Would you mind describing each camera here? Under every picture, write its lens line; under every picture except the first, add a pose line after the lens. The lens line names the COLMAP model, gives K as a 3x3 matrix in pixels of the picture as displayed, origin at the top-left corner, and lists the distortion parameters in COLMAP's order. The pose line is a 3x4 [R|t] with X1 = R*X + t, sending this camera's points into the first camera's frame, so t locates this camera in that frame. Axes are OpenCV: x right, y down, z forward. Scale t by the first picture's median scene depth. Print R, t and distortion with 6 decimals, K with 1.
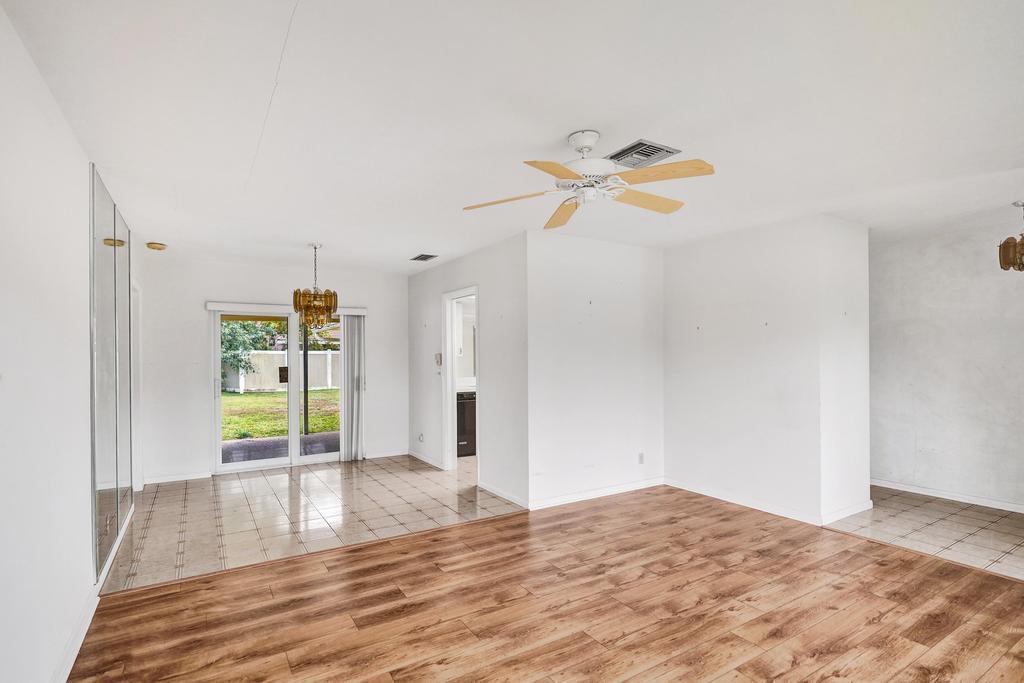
lens RADIAL K [[495.4, 0, 500.7], [0, 495.4, 354.3], [0, 0, 1]] dist [-0.002668, 0.000232]
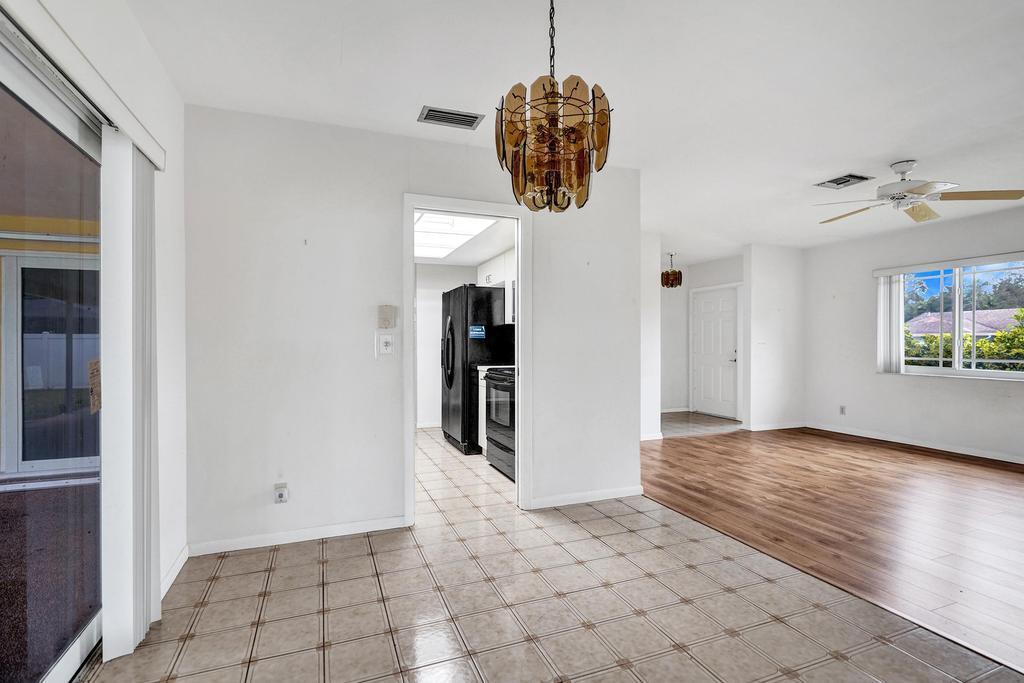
lens RADIAL K [[480.6, 0, 512.0], [0, 480.6, 341.5], [0, 0, 1]] dist [-0.001017, 0.000573]
pose [[0.174659, 0.008493, 0.984592, -1.081938], [-0.002960, 0.999963, -0.008101, 0.072381], [-0.984625, -0.001500, 0.174677, 1.436503]]
